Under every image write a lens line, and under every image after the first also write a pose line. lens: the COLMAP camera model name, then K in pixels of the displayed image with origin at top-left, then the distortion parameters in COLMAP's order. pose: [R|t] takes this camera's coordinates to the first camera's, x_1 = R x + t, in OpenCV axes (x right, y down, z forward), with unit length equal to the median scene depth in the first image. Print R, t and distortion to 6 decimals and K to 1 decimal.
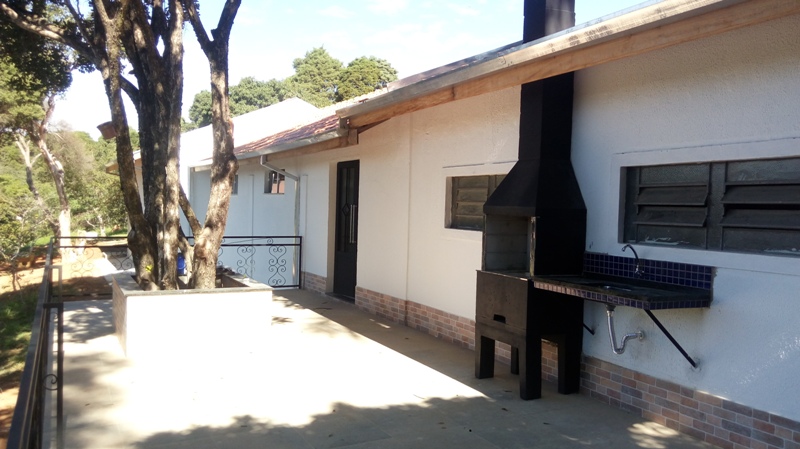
lens RADIAL K [[661.0, 0, 392.1], [0, 661.0, 224.8], [0, 0, 1]] dist [0.080535, -0.137779]
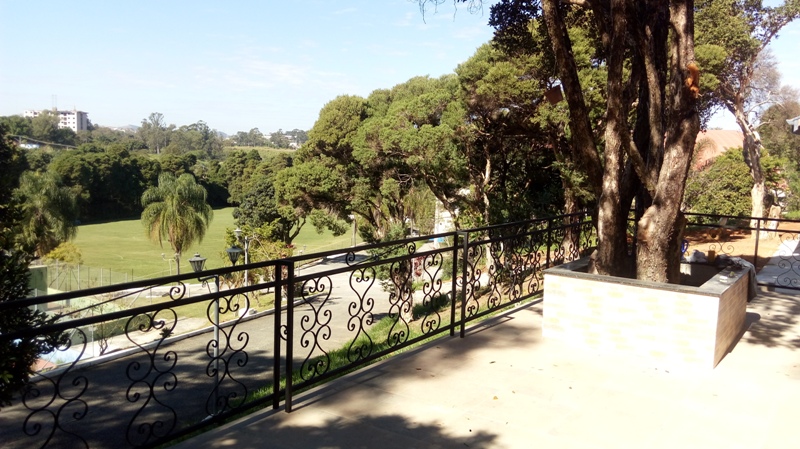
lens RADIAL K [[661.0, 0, 398.6], [0, 661.0, 227.8], [0, 0, 1]] dist [0.080535, -0.137779]
pose [[0.484163, 0.082375, -0.871092, 0.278528], [-0.043974, 0.996591, 0.069802, -0.011555], [0.873872, 0.004510, 0.486134, 0.339984]]
